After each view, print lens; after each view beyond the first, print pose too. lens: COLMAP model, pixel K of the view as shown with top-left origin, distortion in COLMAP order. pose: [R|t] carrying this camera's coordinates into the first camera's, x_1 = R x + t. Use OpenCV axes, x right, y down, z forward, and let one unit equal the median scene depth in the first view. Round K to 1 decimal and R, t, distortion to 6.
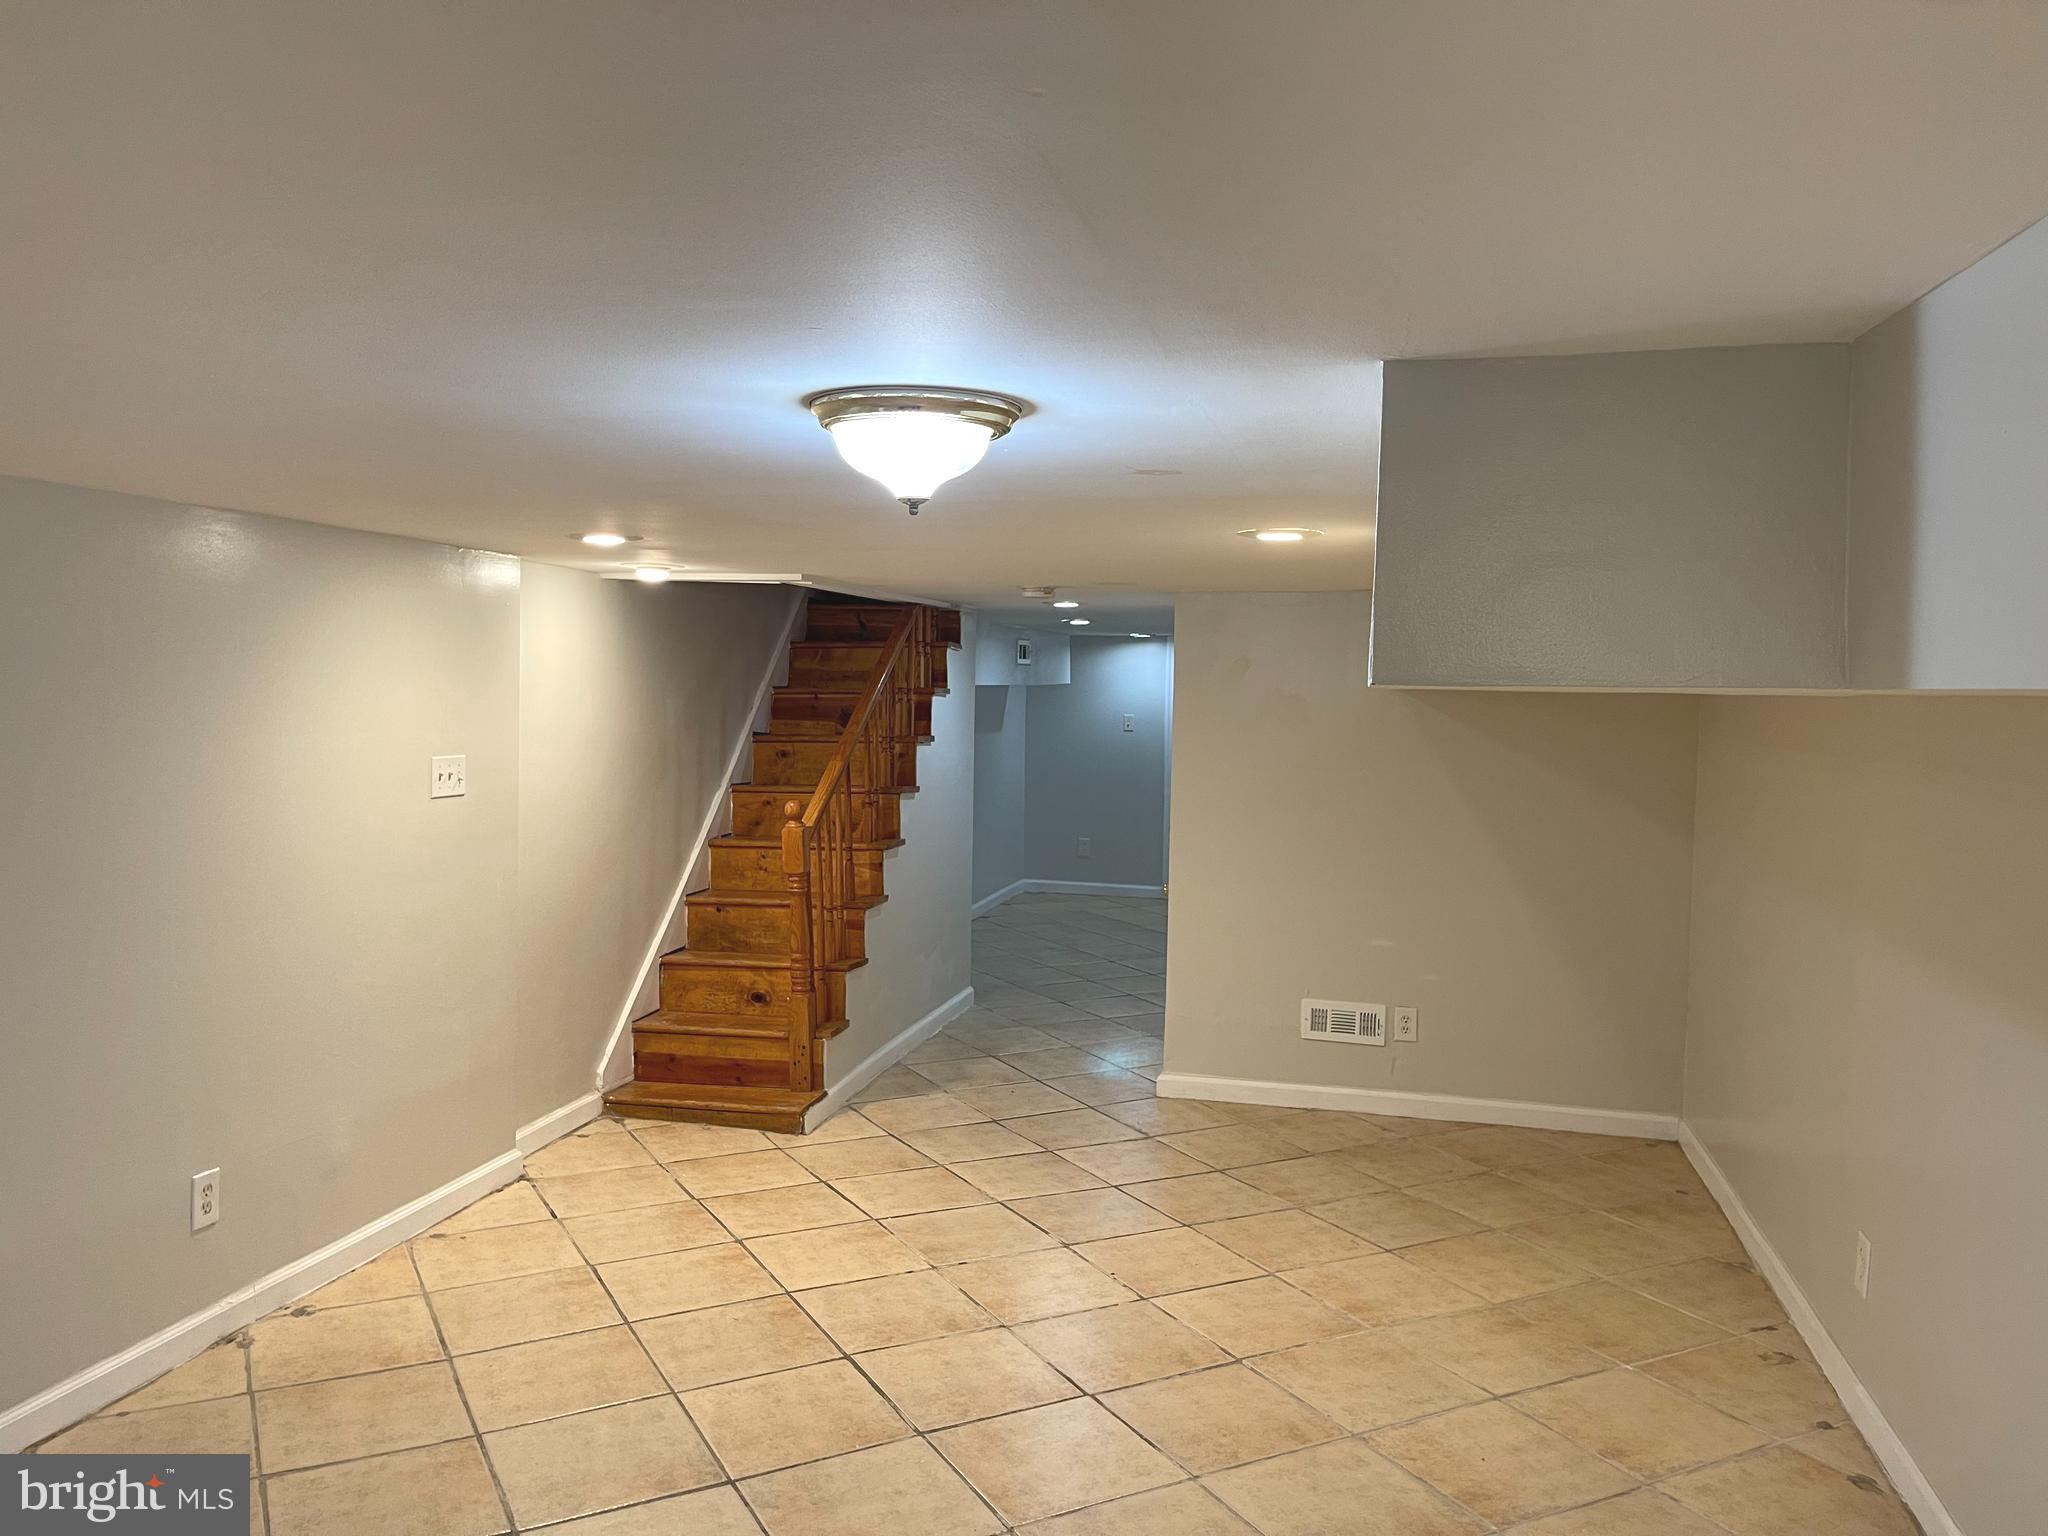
lens RADIAL K [[1566.7, 0, 1017.0], [0, 1566.7, 765.0], [0, 0, 1]] dist [0.065549, -0.087972]
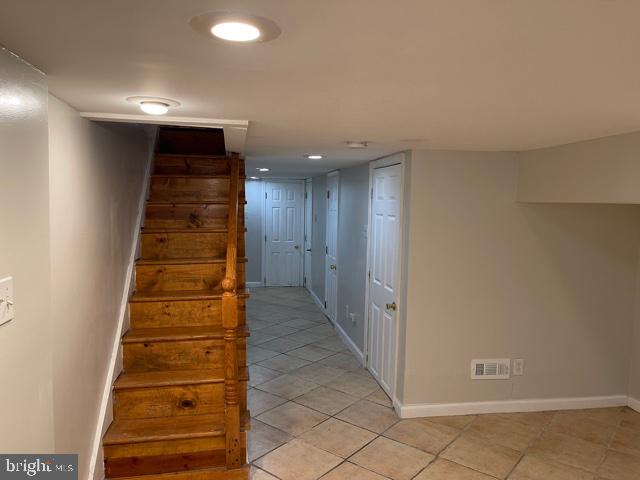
lens RADIAL K [[489.6, 0, 321.2], [0, 489.6, 243.0], [0, 0, 1]] dist [0.065549, -0.087972]
pose [[0.918568, -0.034429, 0.393760, -0.227901], [0.019110, 0.998903, 0.042762, -0.026654], [-0.394800, -0.031755, 0.918218, 0.509366]]
